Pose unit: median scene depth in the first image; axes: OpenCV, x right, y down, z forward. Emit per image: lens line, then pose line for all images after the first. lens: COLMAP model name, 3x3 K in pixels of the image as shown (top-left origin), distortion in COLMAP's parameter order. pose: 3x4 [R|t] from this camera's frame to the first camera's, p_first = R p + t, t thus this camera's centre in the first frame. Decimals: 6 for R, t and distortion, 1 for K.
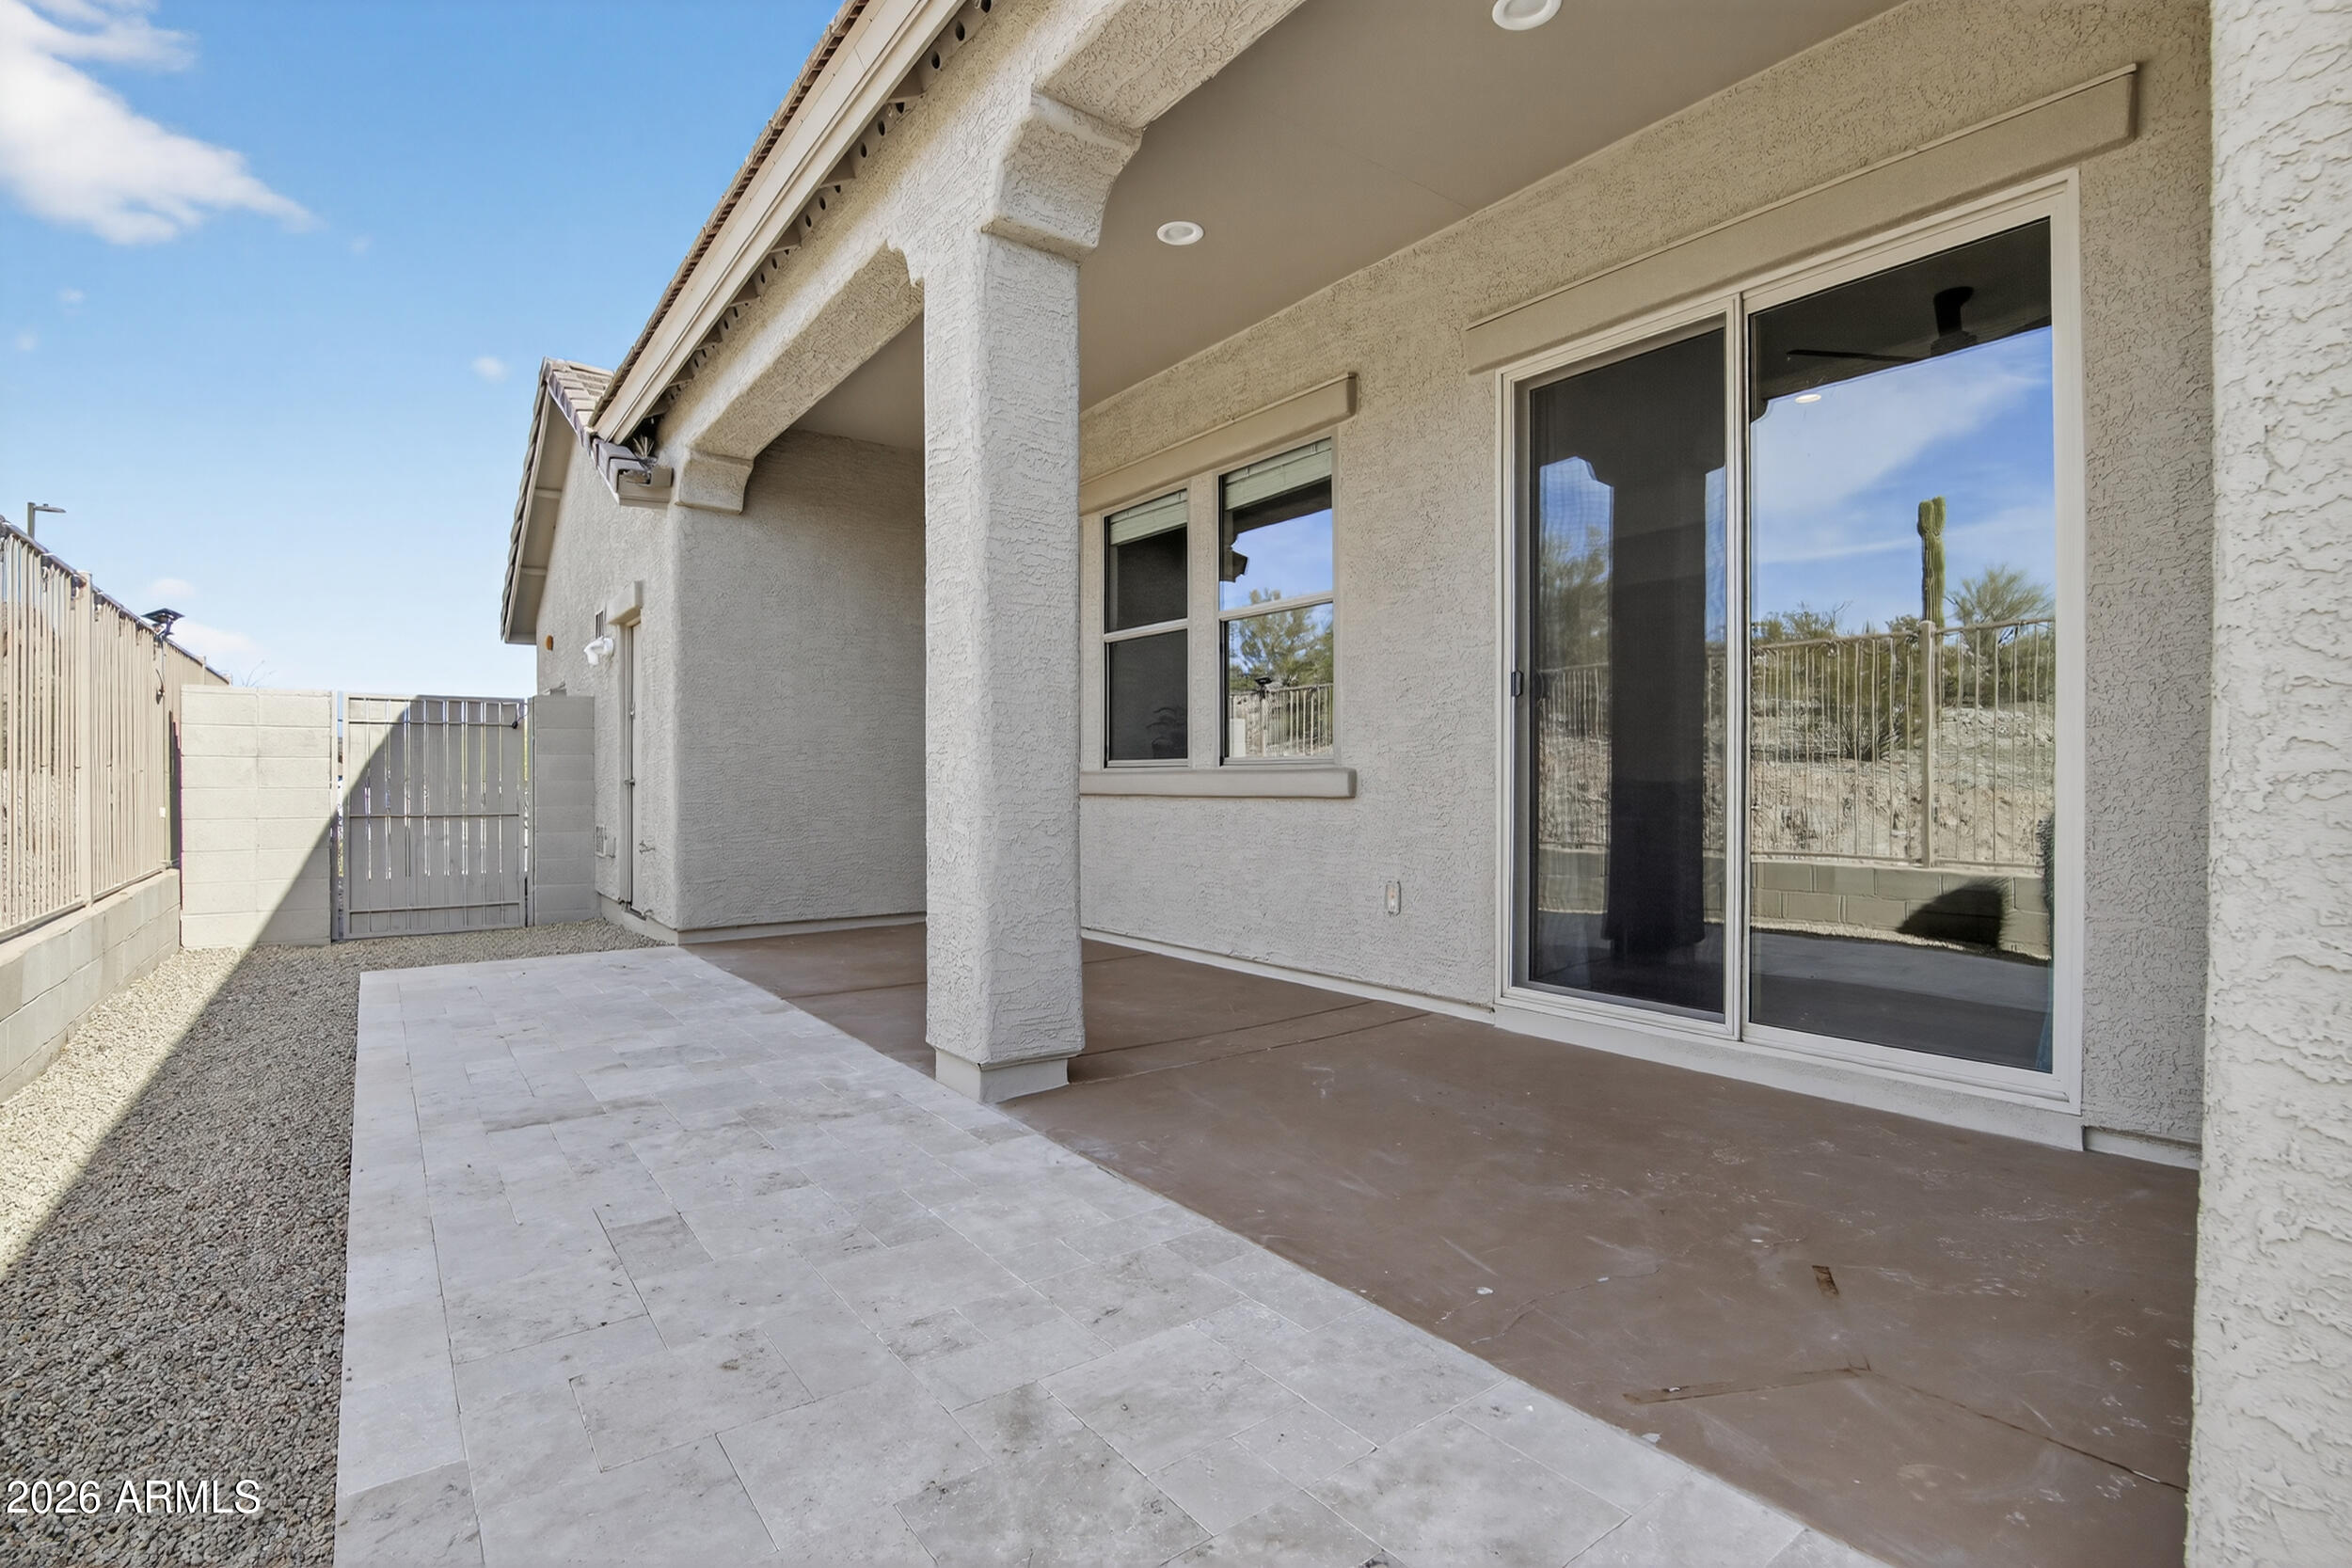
lens RADIAL K [[1091.6, 0, 1190.2], [0, 1091.6, 784.2], [0, 0, 1]] dist [-0.026077, -0.000074]
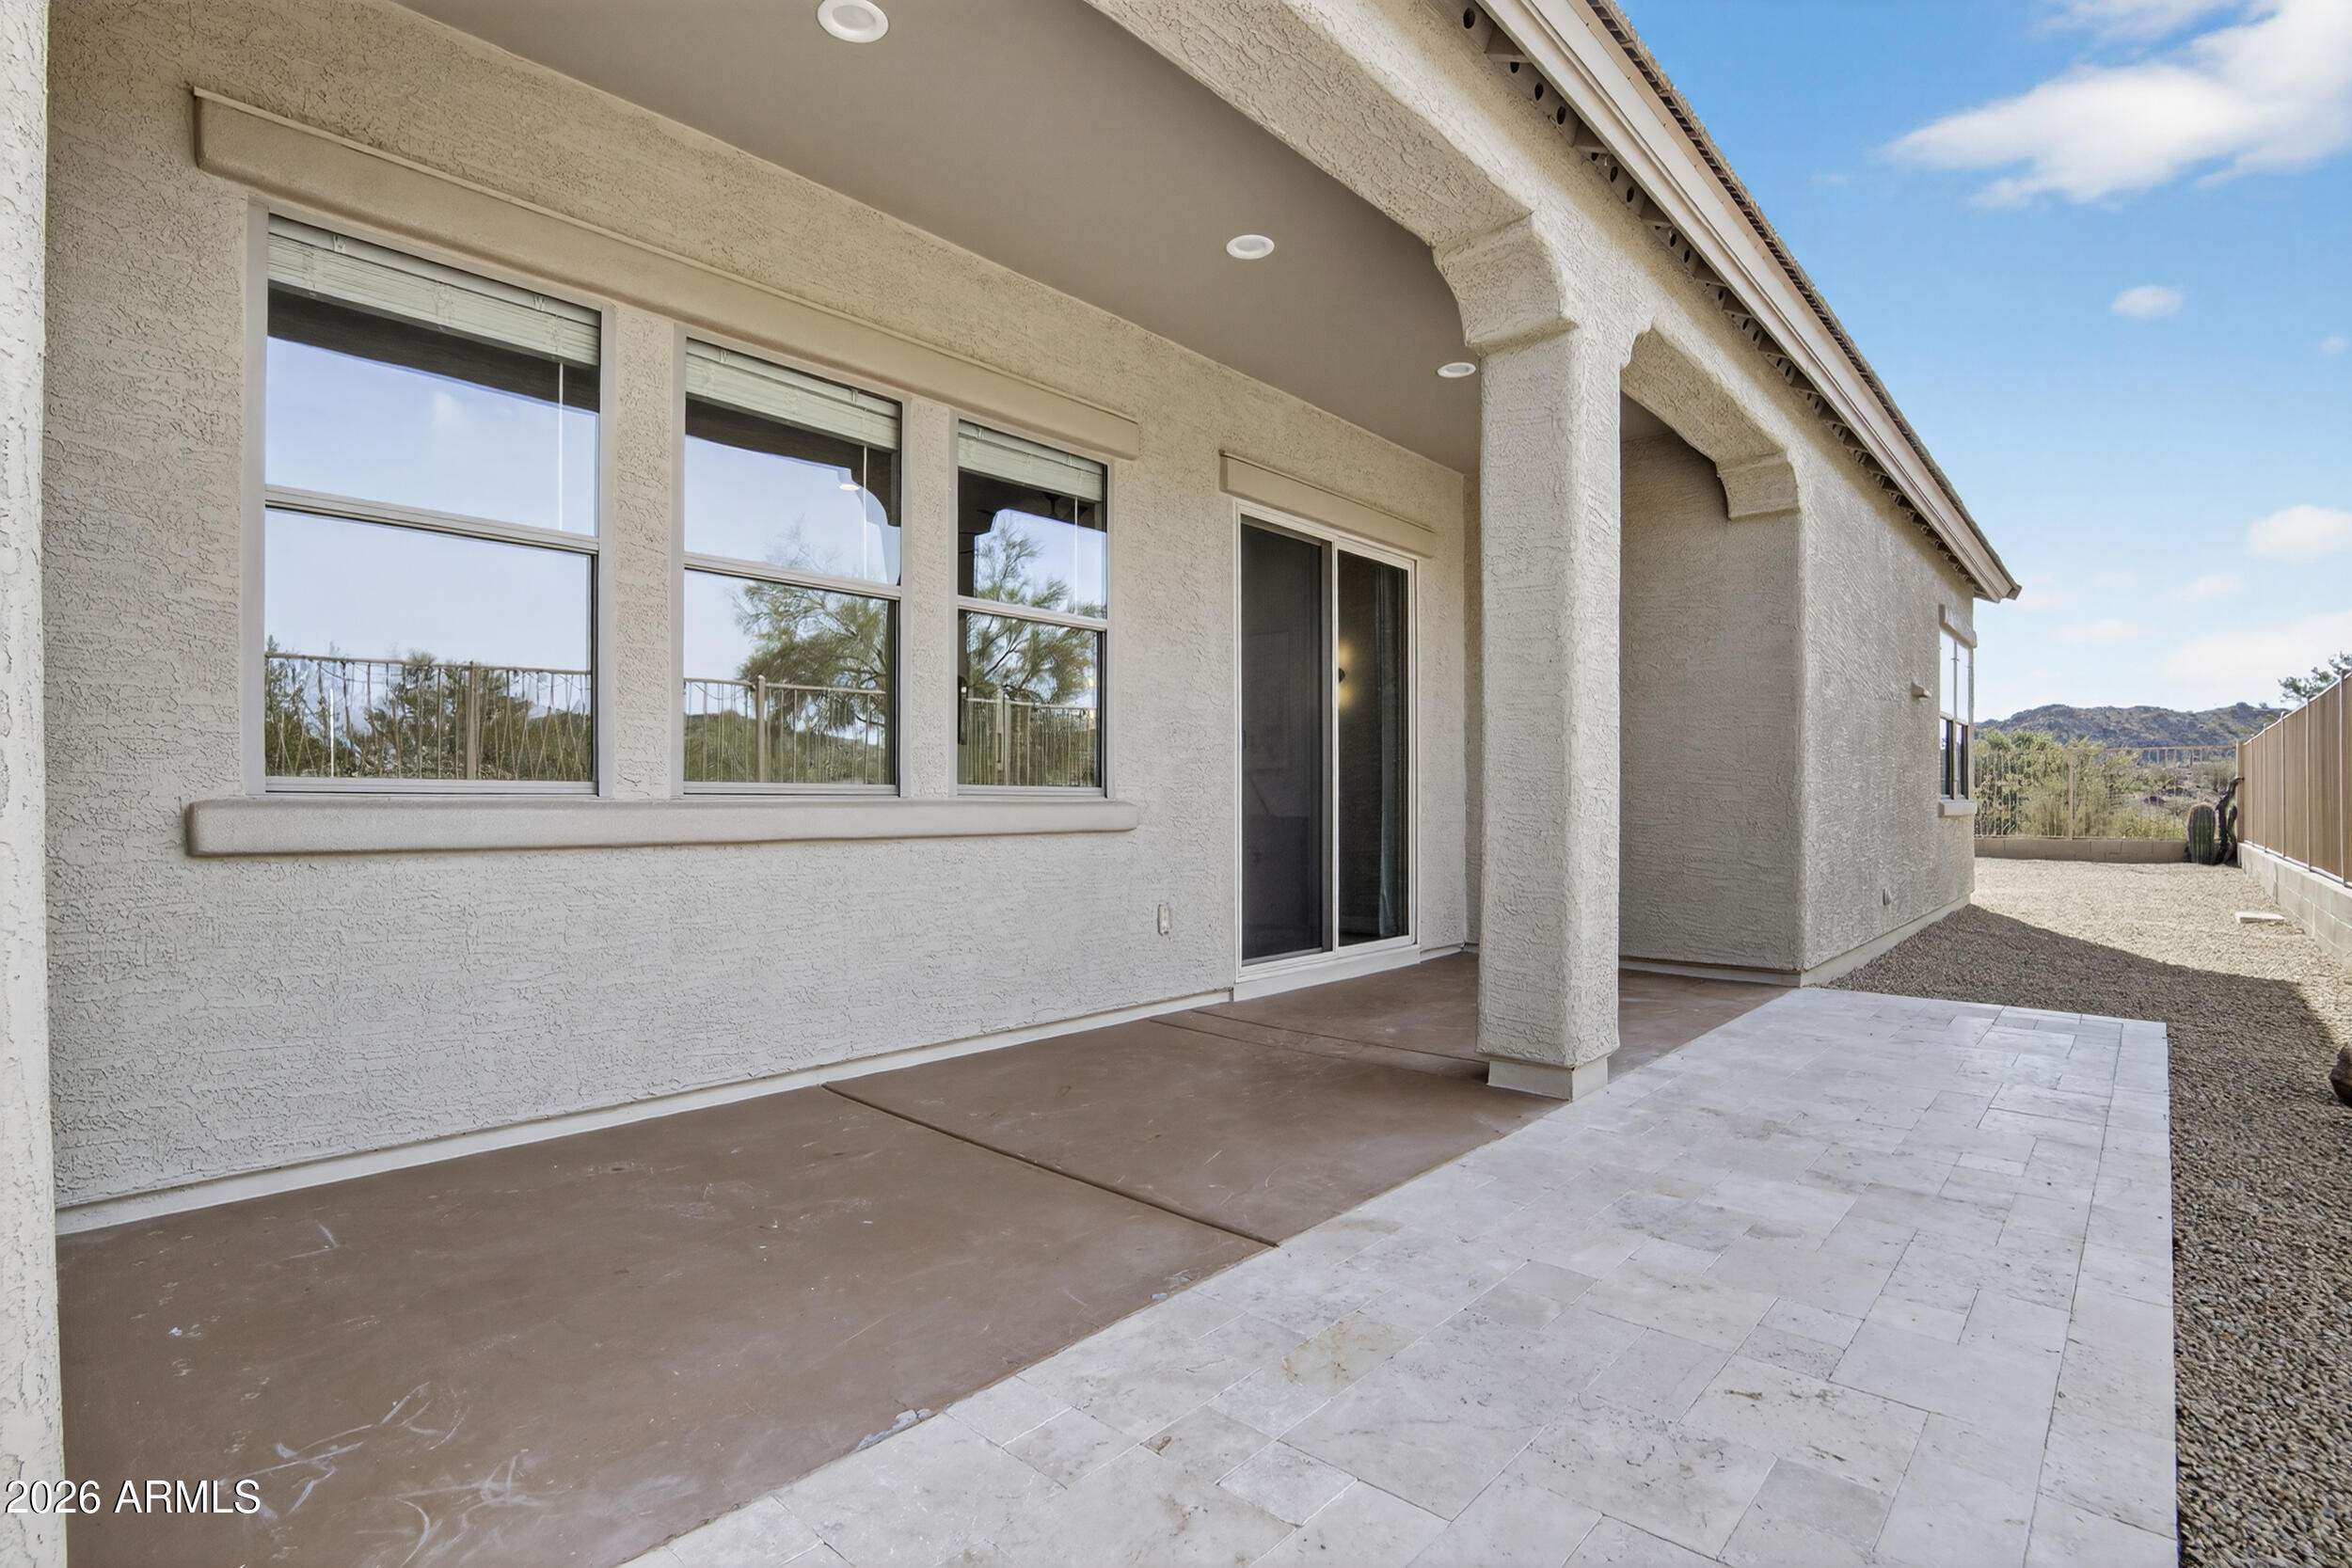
lens RADIAL K [[1104.5, 0, 1177.5], [0, 1104.5, 800.0], [0, 0, 1]] dist [-0.022717, 0.000794]
pose [[-0.178519, 0.006016, 0.983918, -1.239177], [0.008308, 0.999955, -0.004607, -0.015273], [-0.983901, 0.007352, -0.178561, 1.603568]]
